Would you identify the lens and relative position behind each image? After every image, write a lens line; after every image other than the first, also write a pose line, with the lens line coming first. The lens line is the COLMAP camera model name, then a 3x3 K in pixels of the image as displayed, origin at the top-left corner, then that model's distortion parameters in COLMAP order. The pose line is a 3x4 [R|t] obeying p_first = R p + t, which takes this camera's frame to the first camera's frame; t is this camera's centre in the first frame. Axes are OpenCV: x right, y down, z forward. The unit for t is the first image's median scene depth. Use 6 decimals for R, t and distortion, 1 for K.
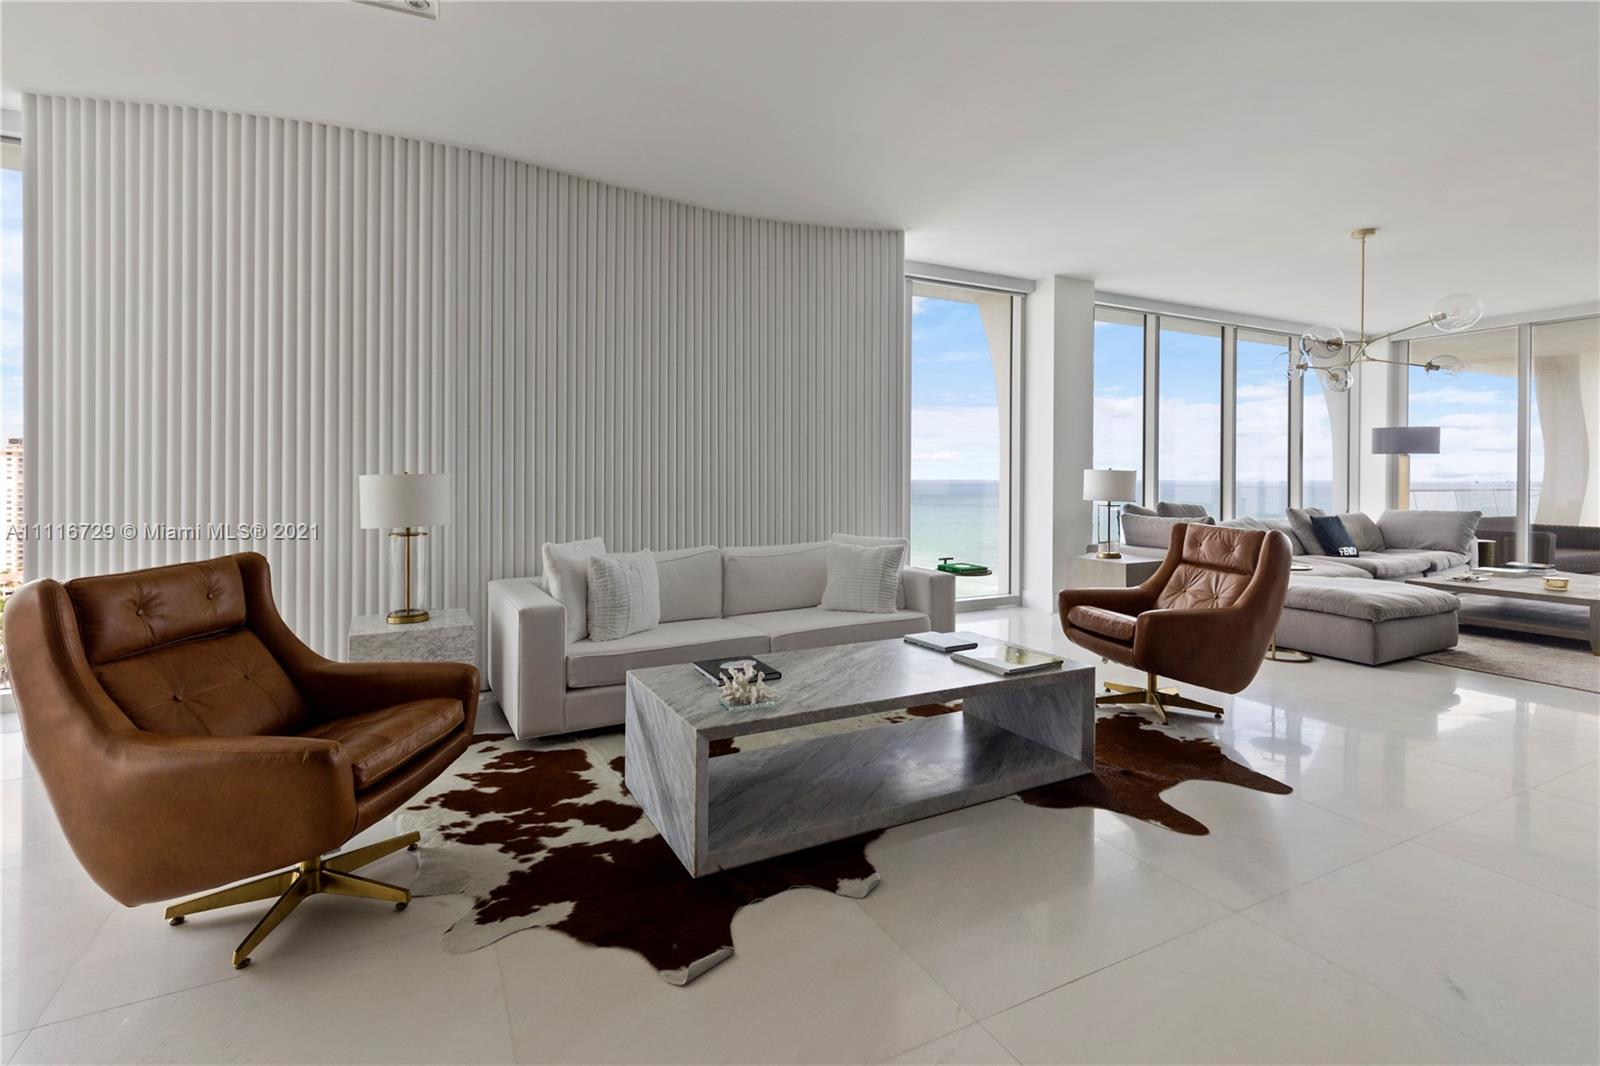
lens RADIAL K [[738.2, 0, 794.4], [0, 738.2, 472.1], [0, 0, 1]] dist [-0.000418, -0.000014]
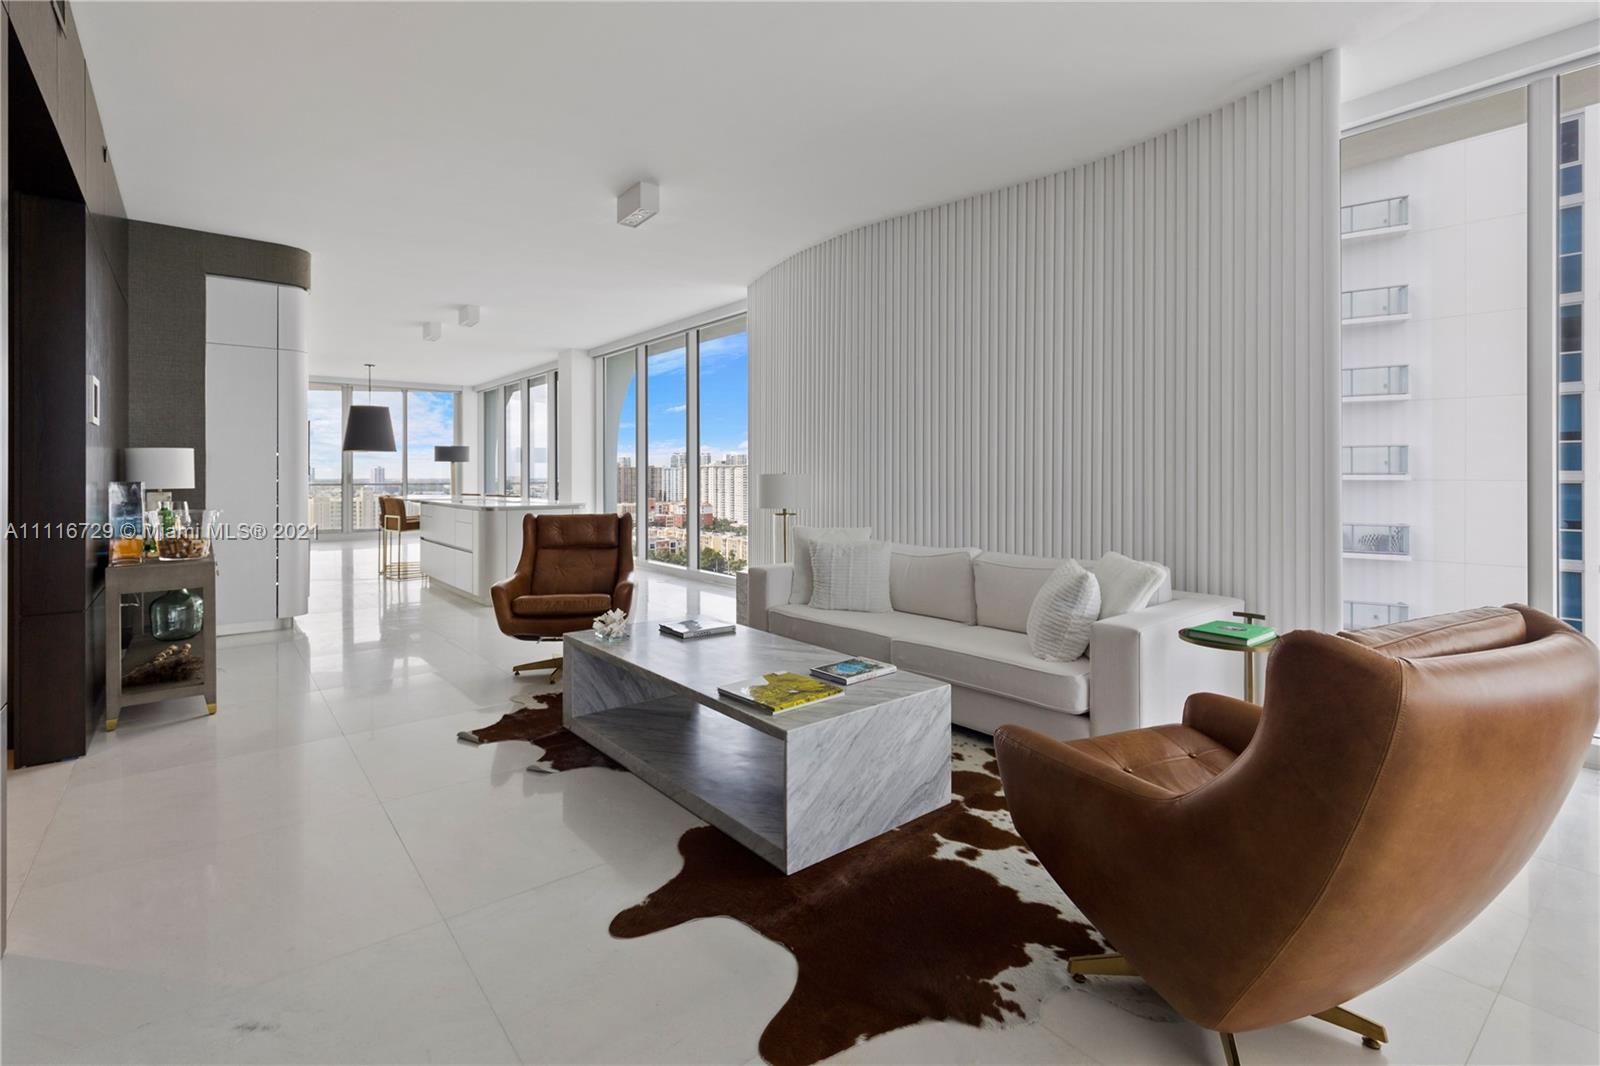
lens RADIAL K [[738.2, 0, 794.4], [0, 738.2, 472.1], [0, 0, 1]] dist [-0.000418, -0.000014]
pose [[0.206996, -0.005138, -0.978328, 0.928031], [0.000423, 0.999987, -0.005162, 0.008223], [0.978342, 0.000655, 0.206995, 0.703942]]
